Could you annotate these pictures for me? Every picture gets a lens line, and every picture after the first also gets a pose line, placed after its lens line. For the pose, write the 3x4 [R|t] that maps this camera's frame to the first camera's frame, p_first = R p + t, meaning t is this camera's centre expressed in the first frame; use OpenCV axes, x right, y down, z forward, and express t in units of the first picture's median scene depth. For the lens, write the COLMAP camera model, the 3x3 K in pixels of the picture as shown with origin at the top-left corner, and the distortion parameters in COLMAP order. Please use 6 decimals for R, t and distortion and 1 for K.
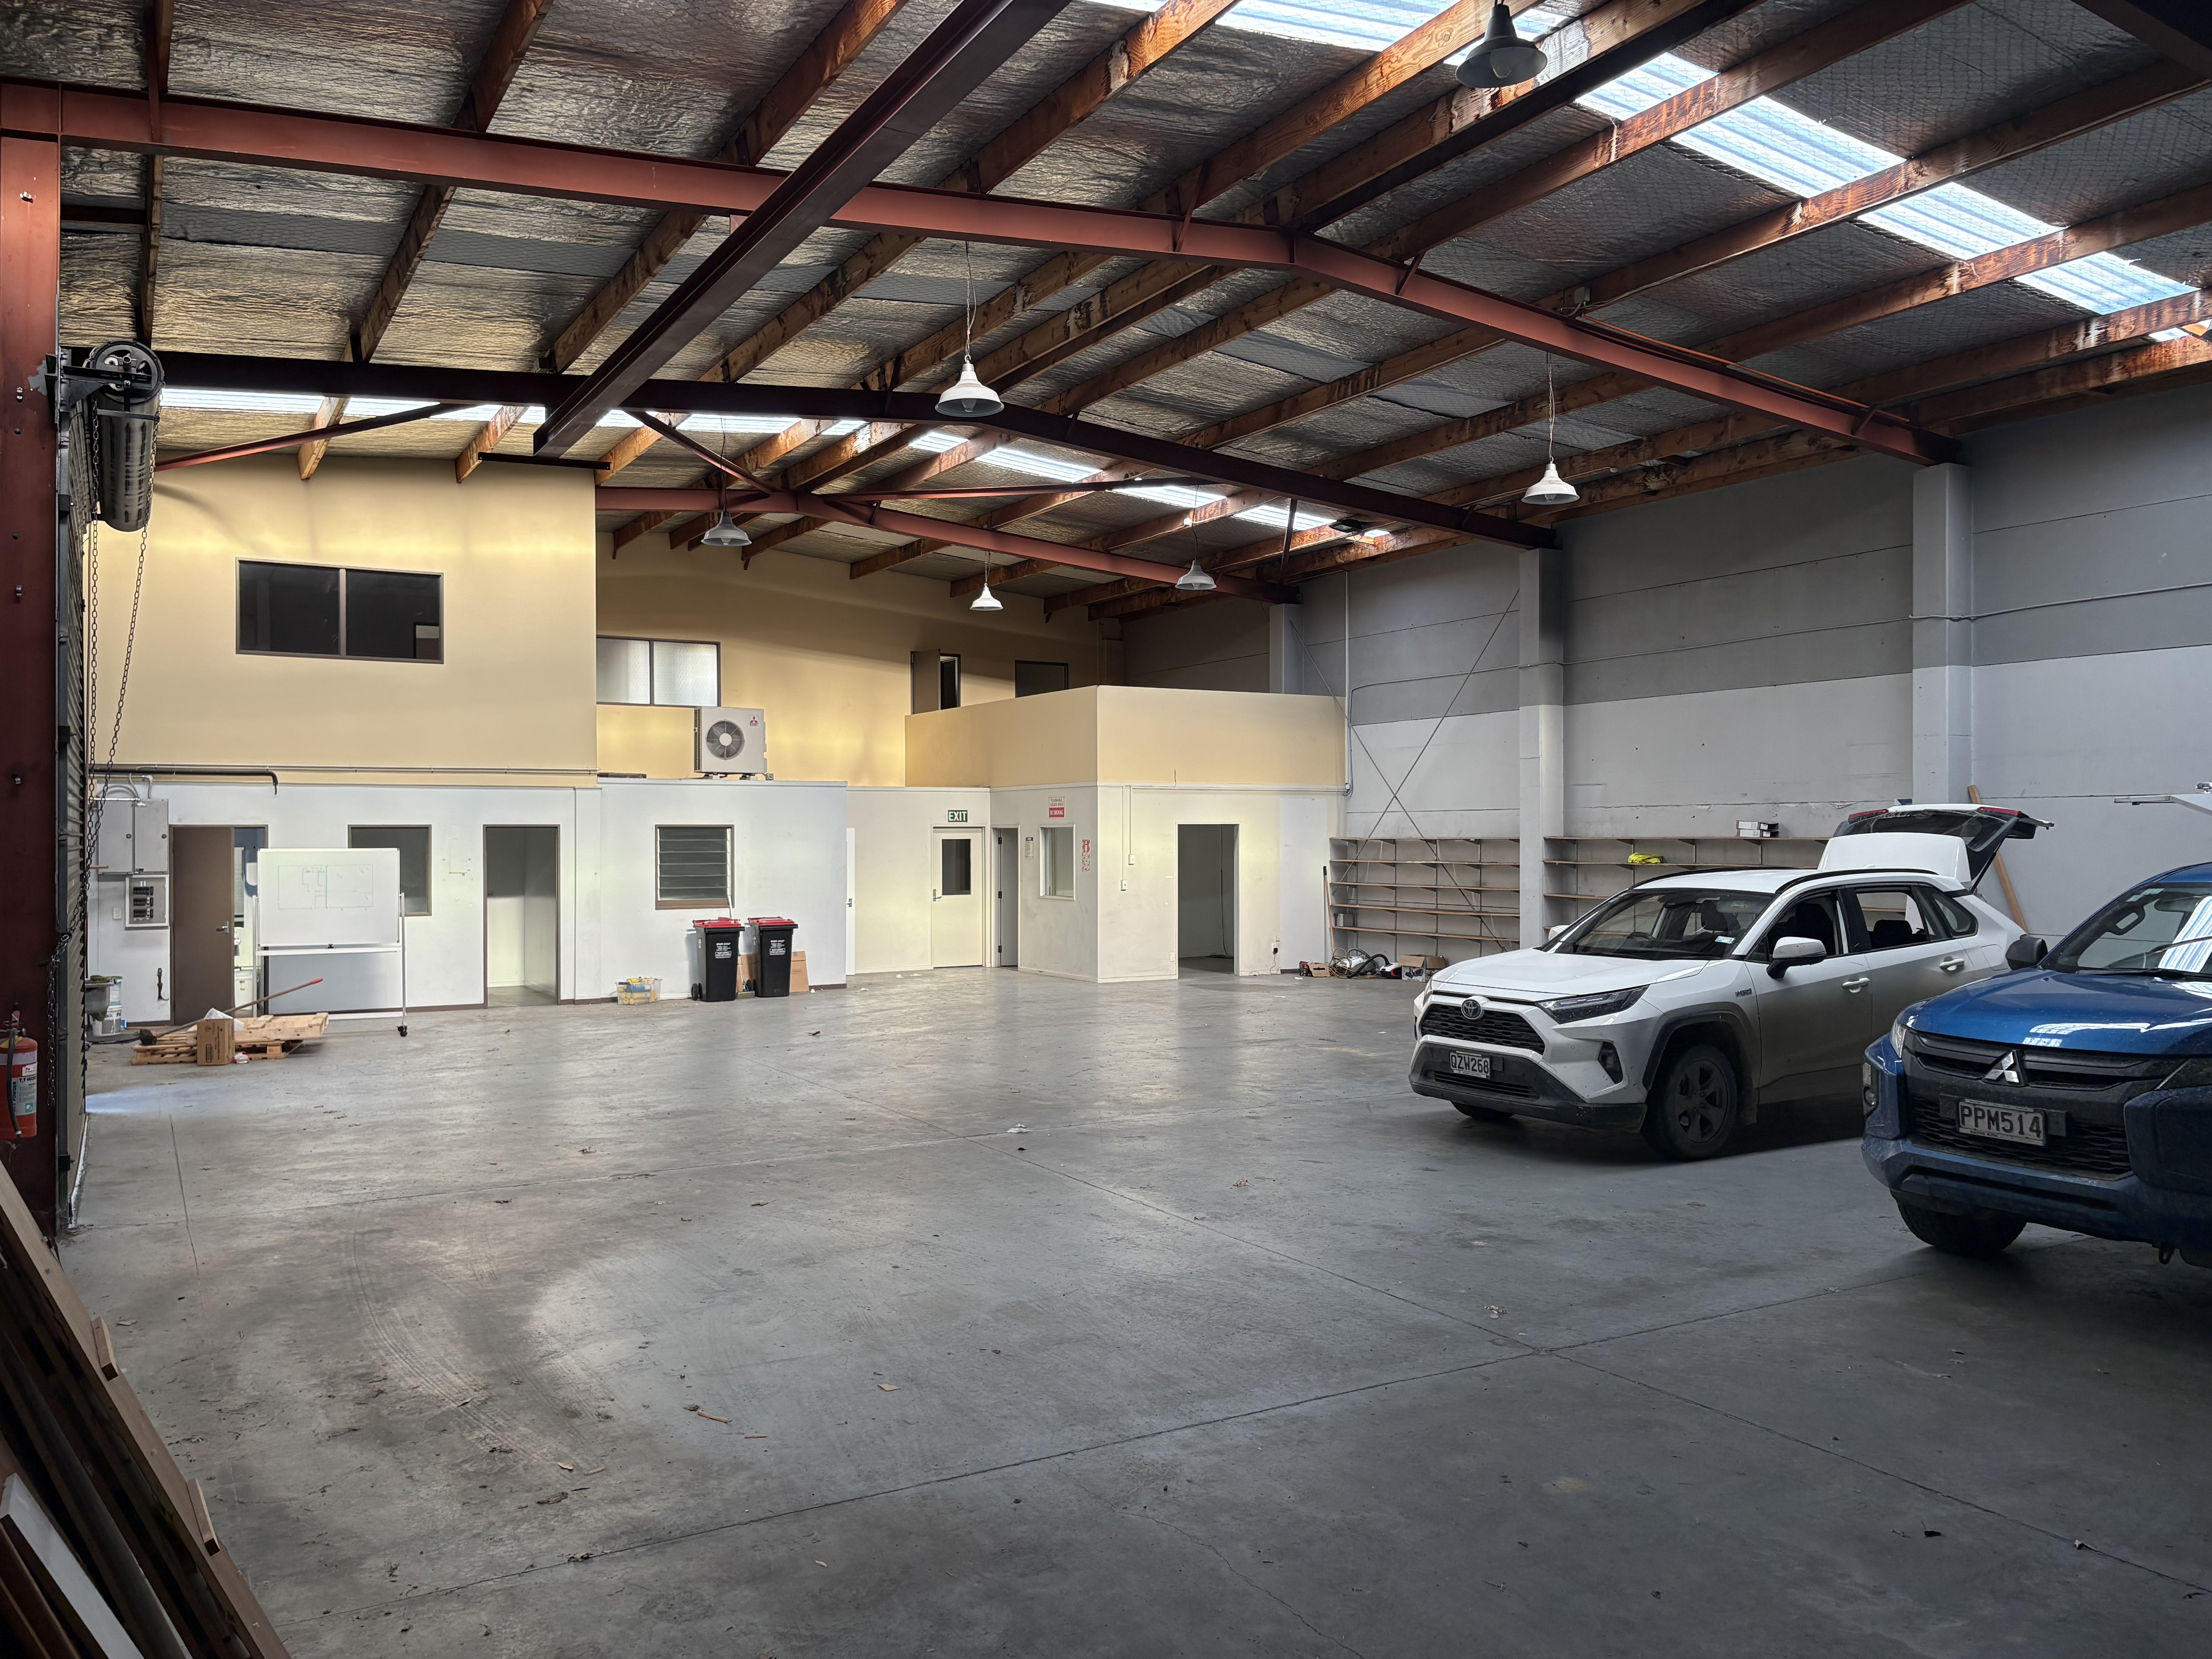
lens RADIAL K [[1704.2, 0, 1109.1], [0, 1704.2, 834.8], [0, 0, 1]] dist [0.029078, 0.003123]
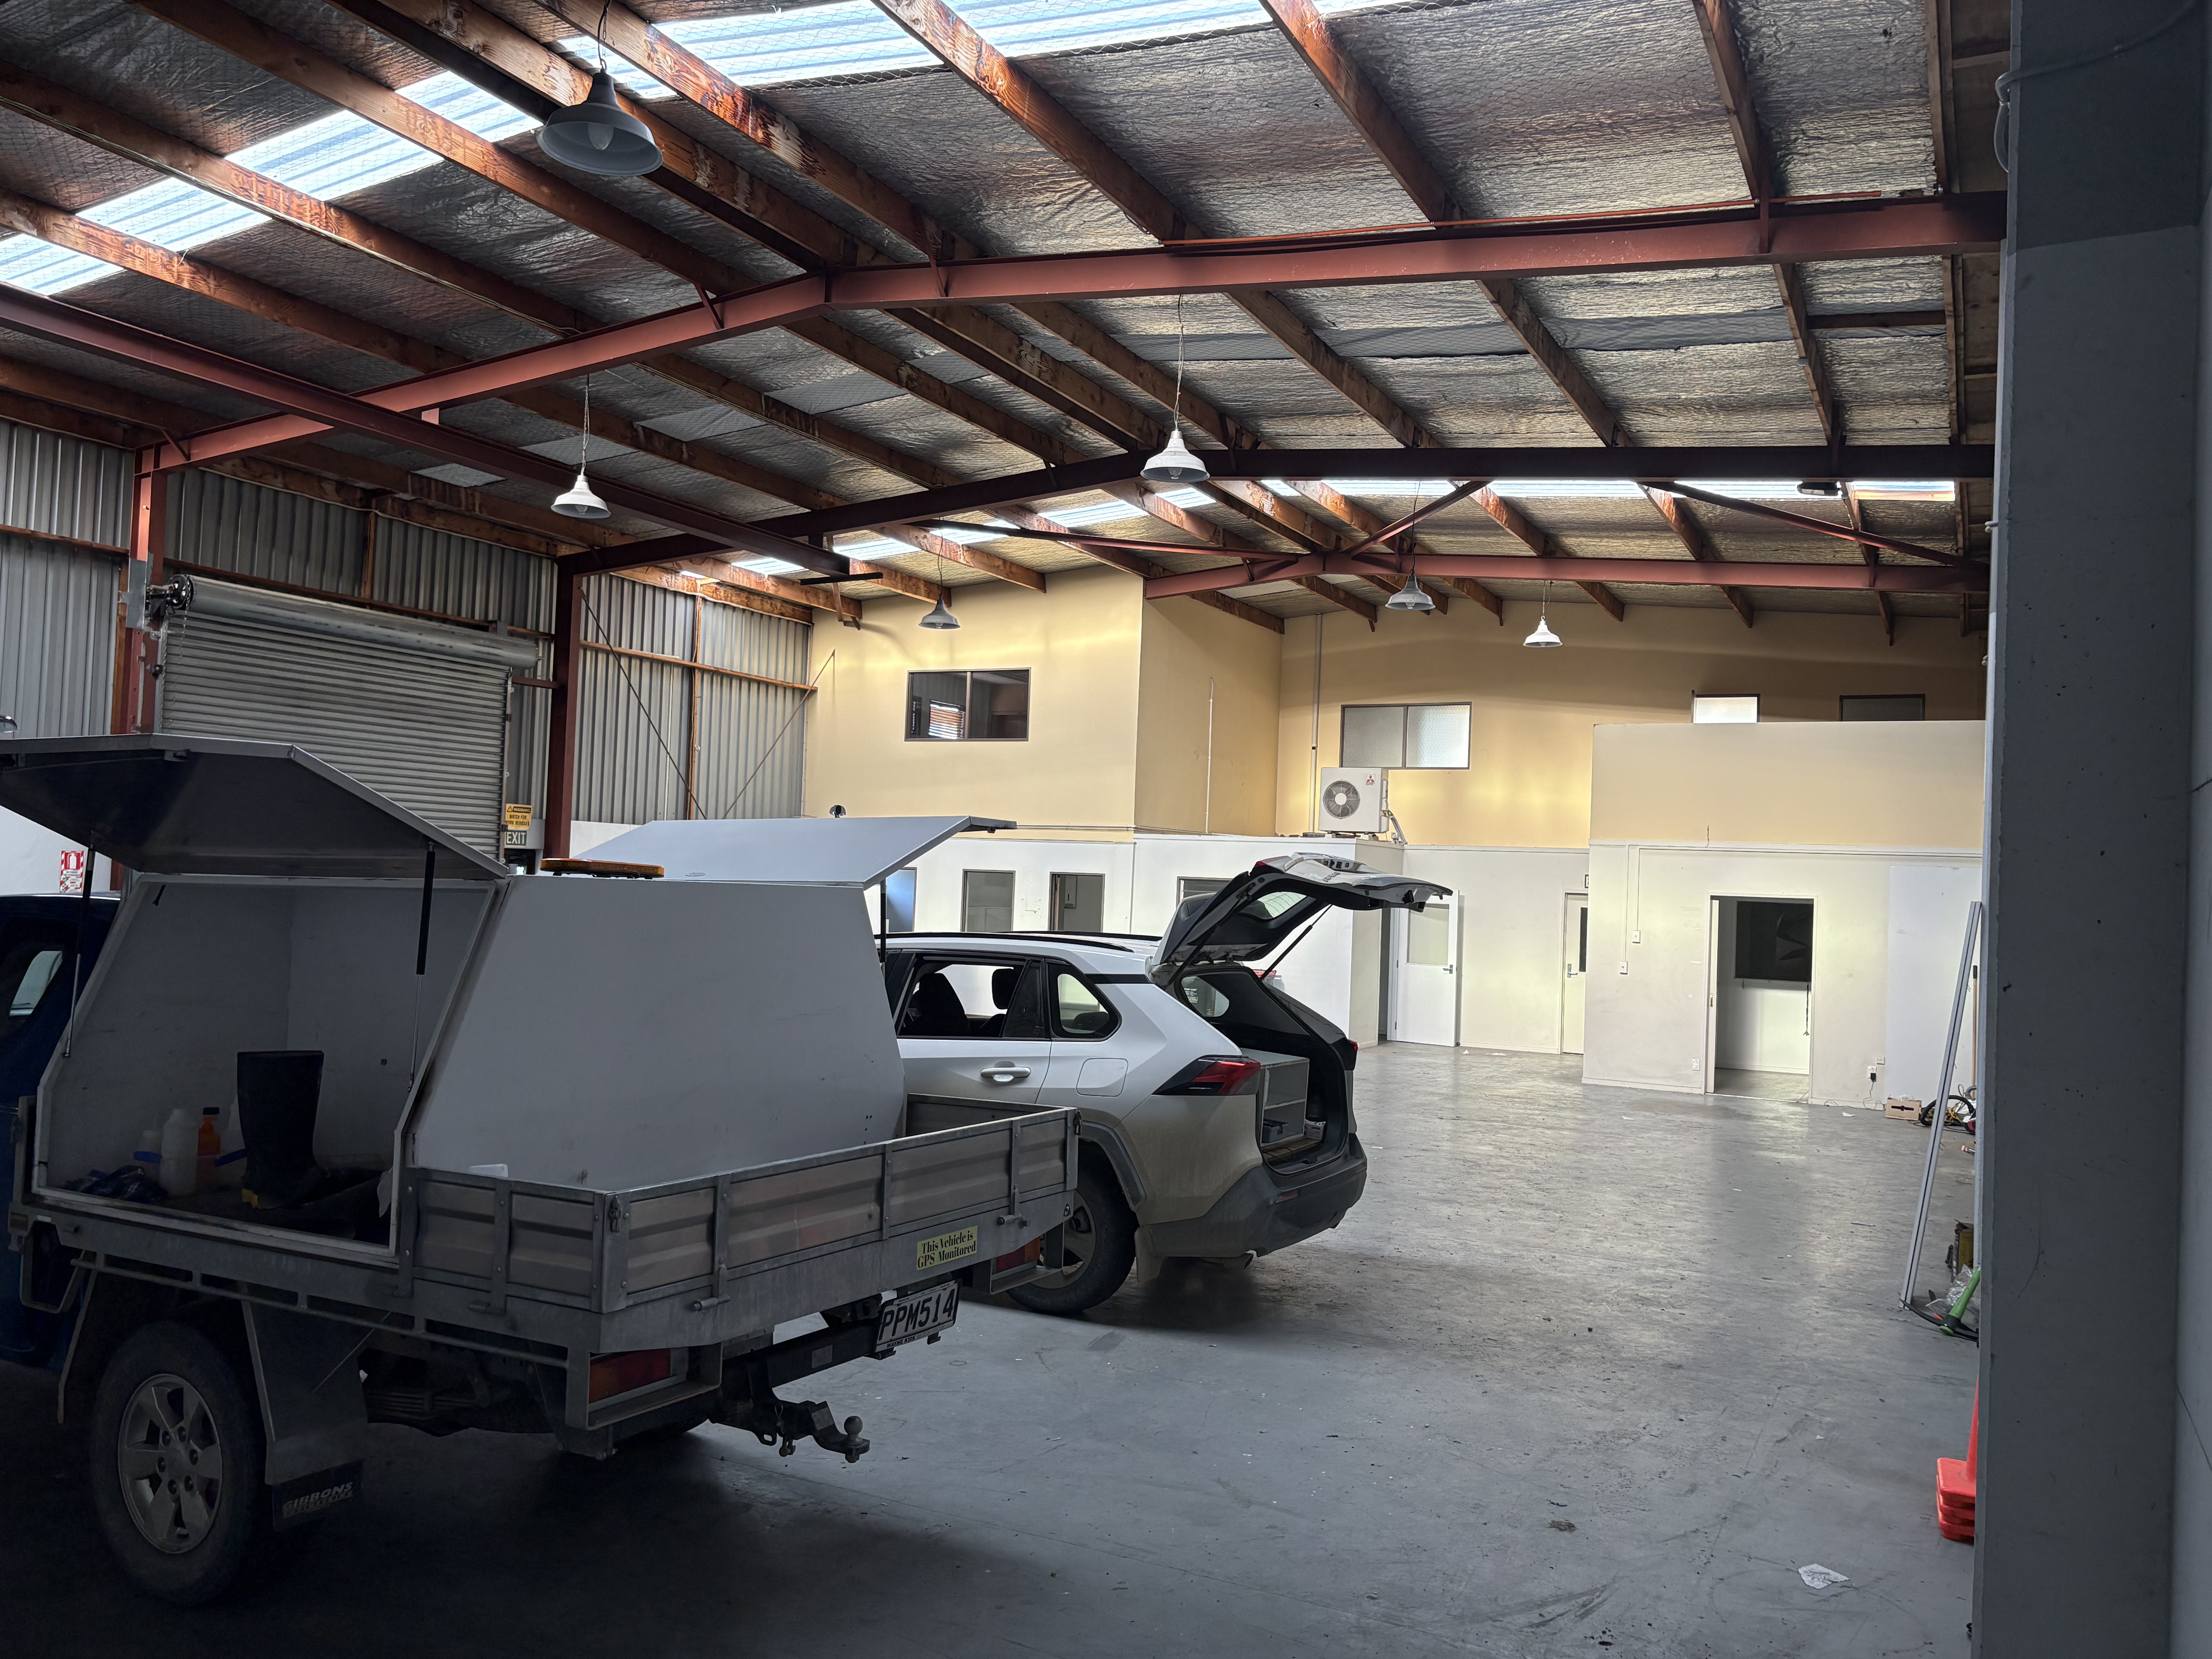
lens RADIAL K [[1704.2, 0, 1109.2], [0, 1704.2, 822.5], [0, 0, 1]] dist [0.029078, 0.003123]
pose [[0.497277, -0.008977, -0.867545, 0.589536], [-0.042446, 0.998497, -0.034662, -0.000641], [0.866553, 0.054060, 0.496149, 0.375819]]
